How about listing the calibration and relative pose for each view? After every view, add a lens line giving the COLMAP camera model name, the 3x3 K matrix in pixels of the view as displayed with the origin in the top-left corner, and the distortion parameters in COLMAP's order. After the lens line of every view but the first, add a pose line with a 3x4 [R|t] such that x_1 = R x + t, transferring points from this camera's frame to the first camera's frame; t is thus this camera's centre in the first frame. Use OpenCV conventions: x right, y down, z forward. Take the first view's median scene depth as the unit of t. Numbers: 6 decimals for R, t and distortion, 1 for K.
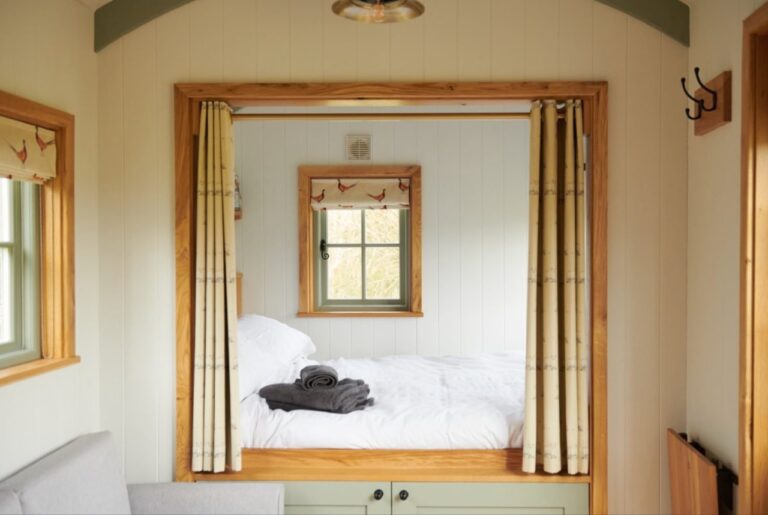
lens RADIAL K [[736.7, 0, 384.0], [0, 736.7, 257.5], [0, 0, 1]] dist [0.032037, 0.000422]
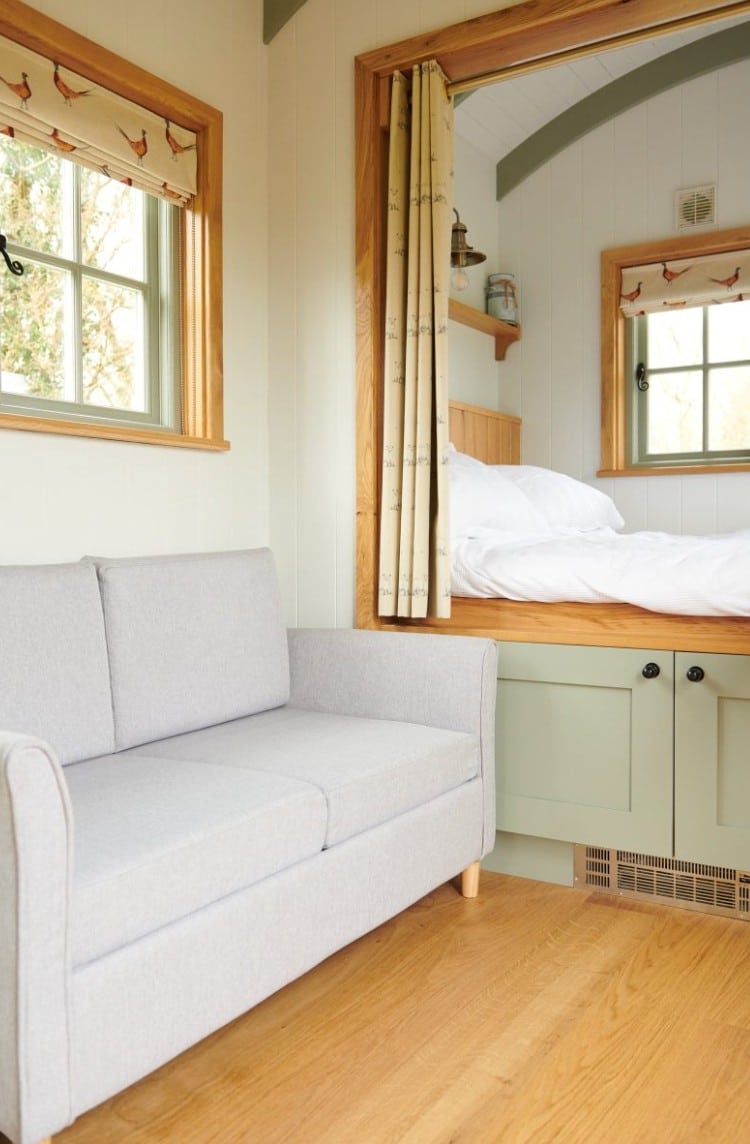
lens RADIAL K [[884.6, 0, 375.0], [0, 884.6, 572.0], [0, 0, 1]] dist [-0.003007, -0.004892]
pose [[0.875883, 0.015481, -0.482276, 0.138764], [-0.014631, 0.999878, 0.005524, 0.240718], [0.482302, 0.002217, 0.876002, 0.274345]]
